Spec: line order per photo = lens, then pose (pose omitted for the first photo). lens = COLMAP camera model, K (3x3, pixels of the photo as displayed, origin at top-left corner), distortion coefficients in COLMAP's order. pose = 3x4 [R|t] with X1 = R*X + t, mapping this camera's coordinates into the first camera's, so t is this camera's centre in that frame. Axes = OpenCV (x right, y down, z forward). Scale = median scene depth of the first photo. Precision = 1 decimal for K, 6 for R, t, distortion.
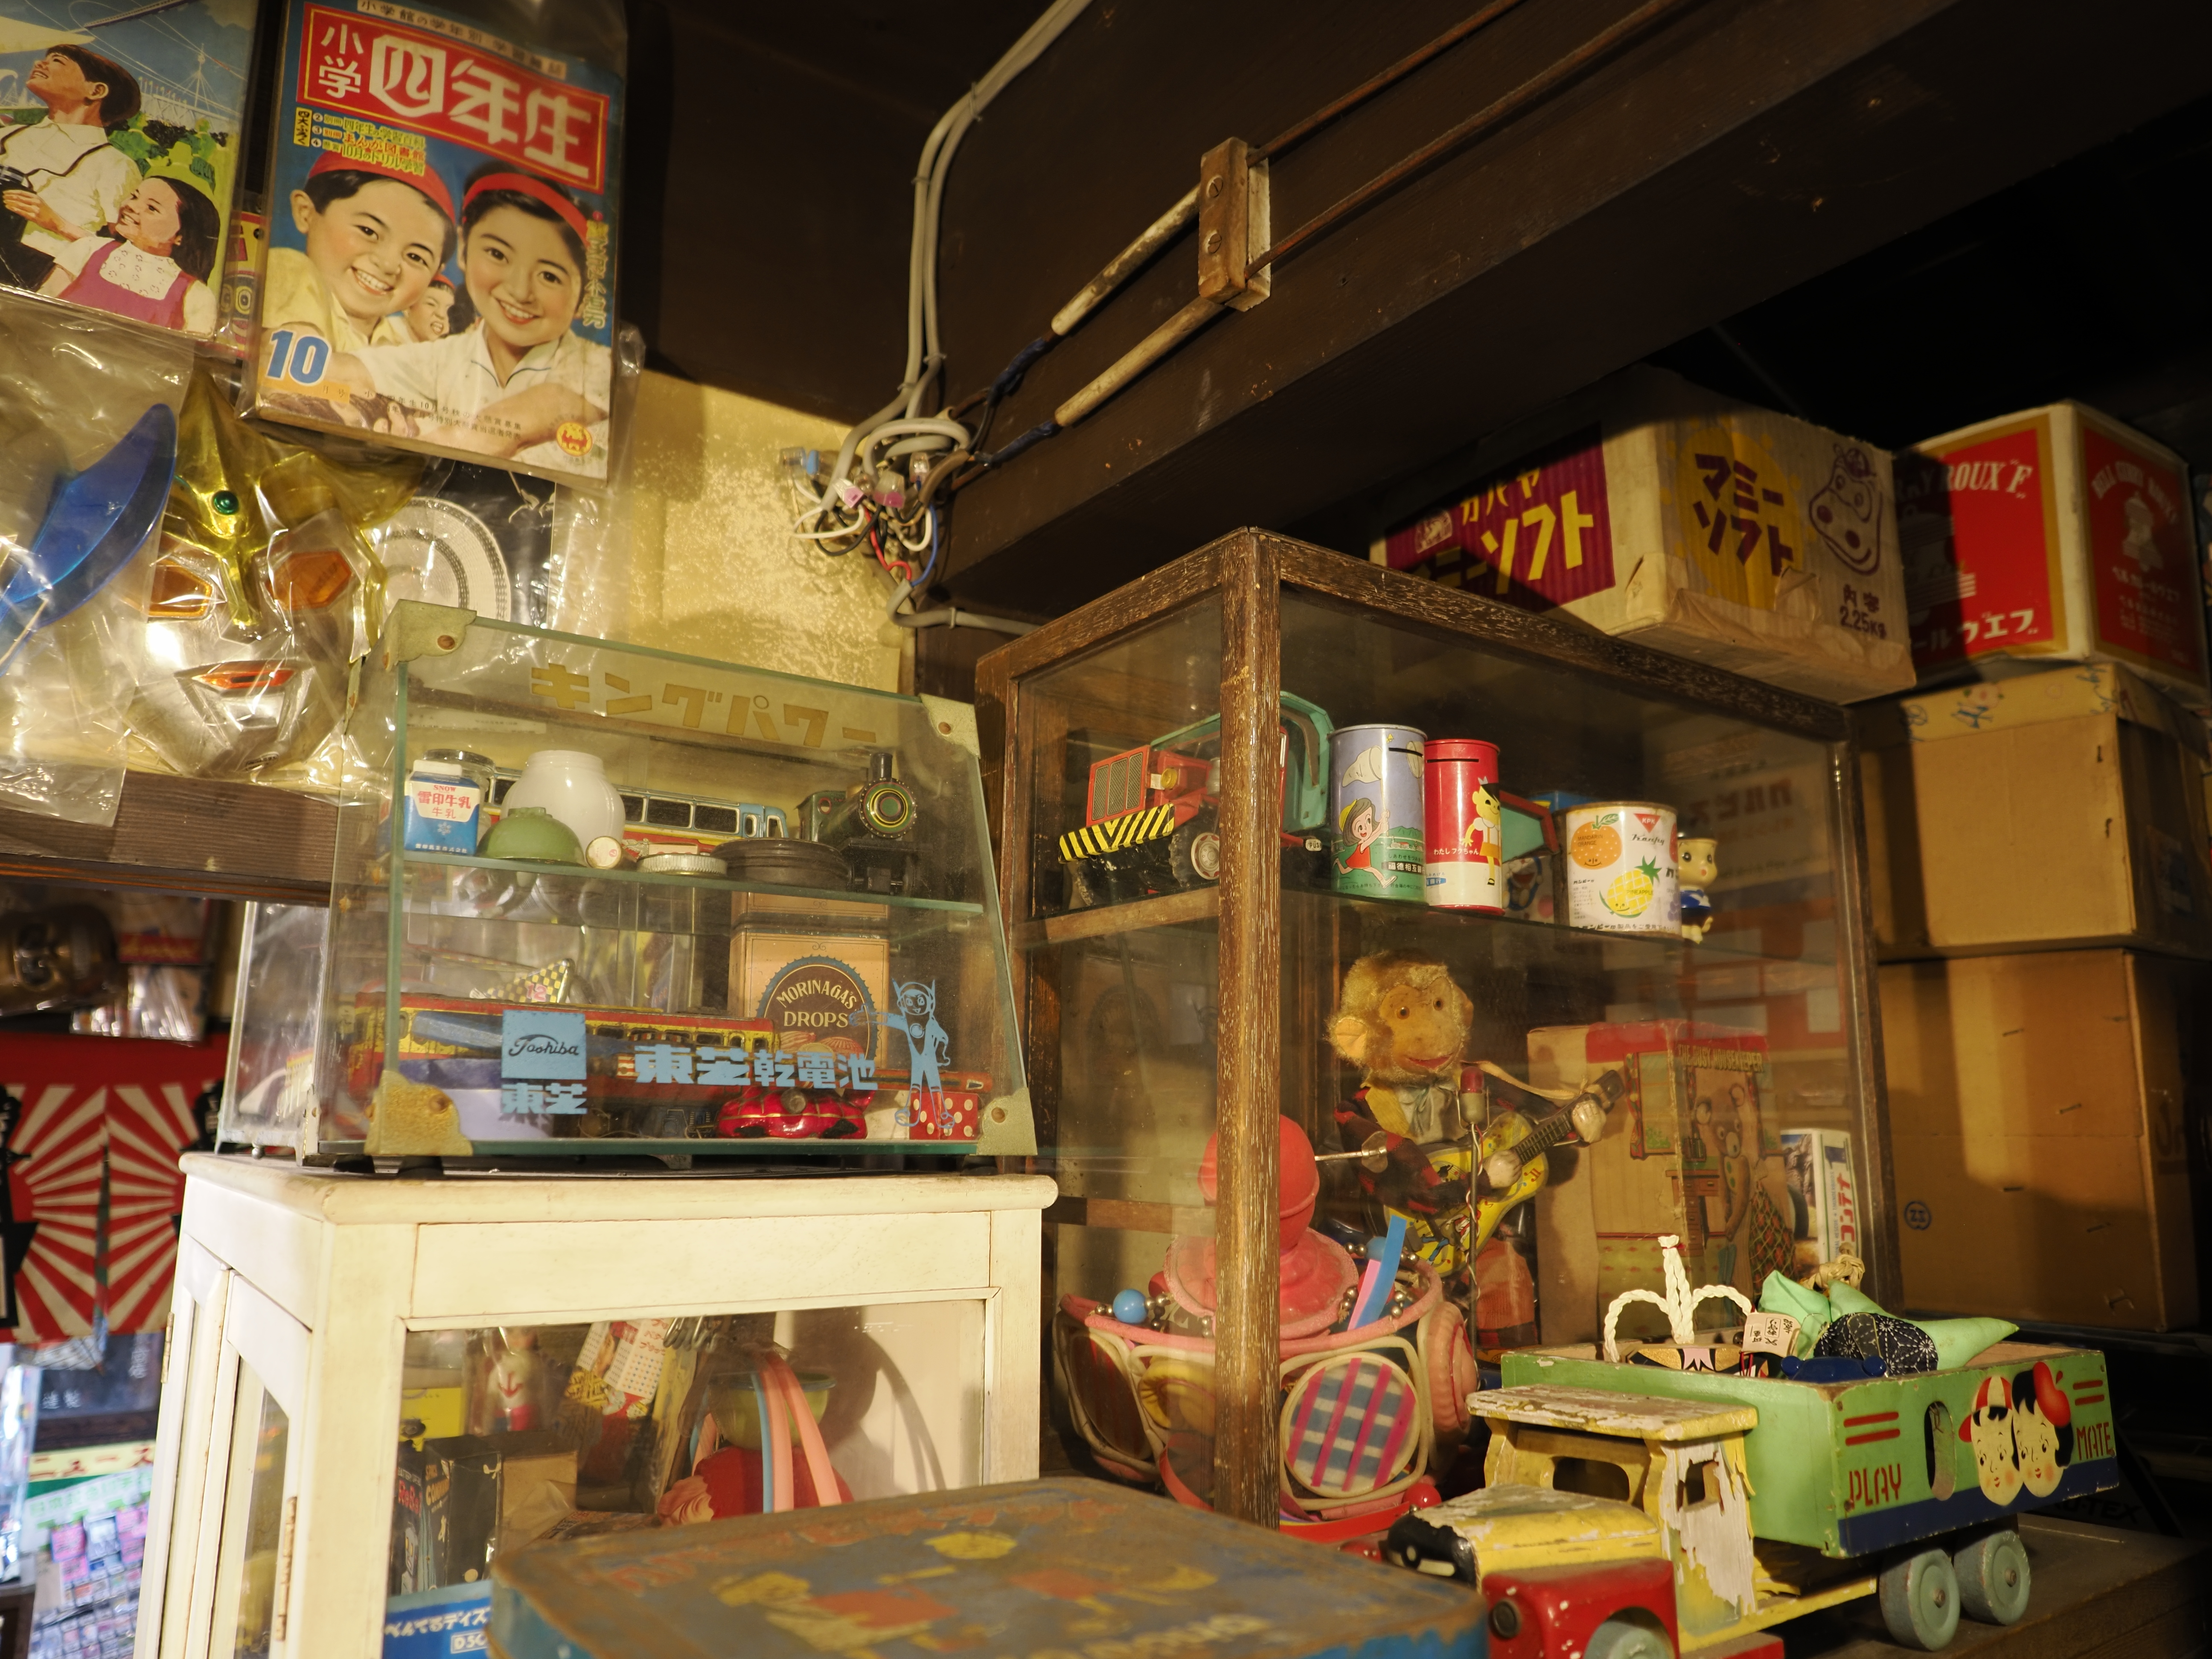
lens RADIAL K [[1559.0, 0, 1104.0], [0, 1559.0, 835.4], [0, 0, 1]] dist [-0.023350, 0.006479]
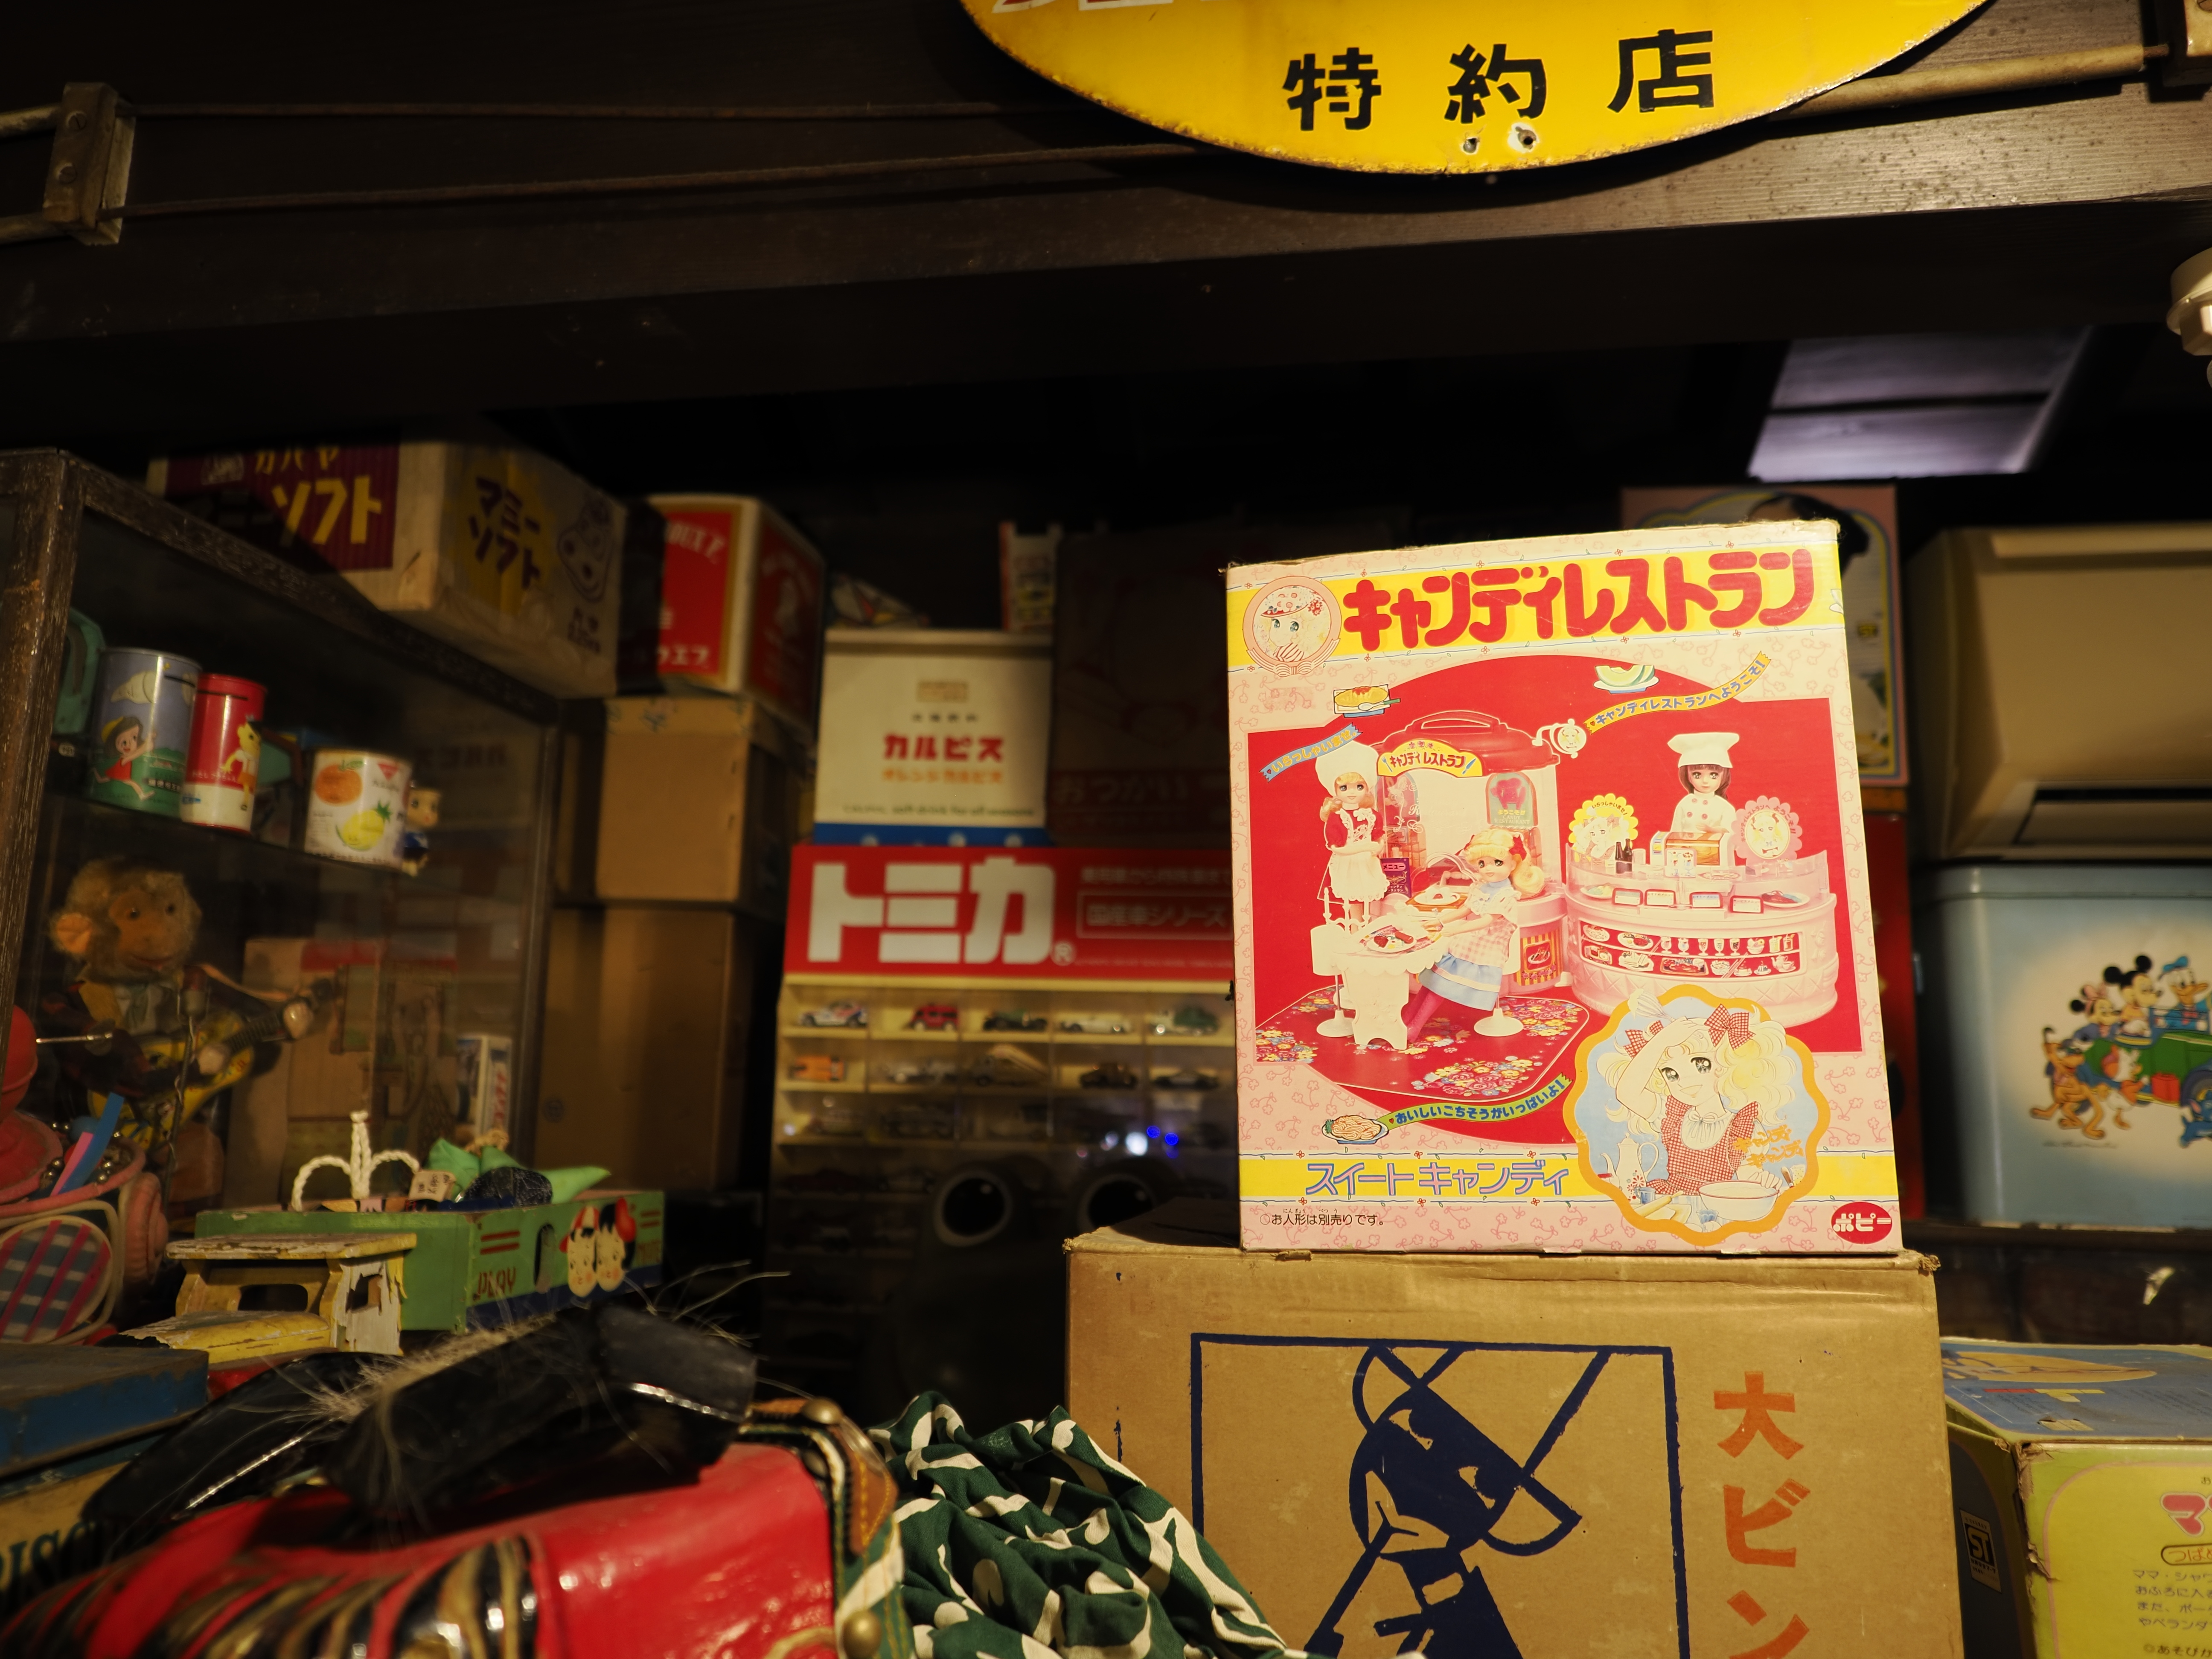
lens RADIAL K [[1559.0, 0, 1104.4], [0, 1559.0, 824.0], [0, 0, 1]] dist [-0.023350, 0.006479]
pose [[0.691780, 0.120213, 0.712032, -0.119422], [-0.146353, 0.988922, -0.024770, -0.021441], [-0.707122, -0.087072, 0.701710, -0.237706]]
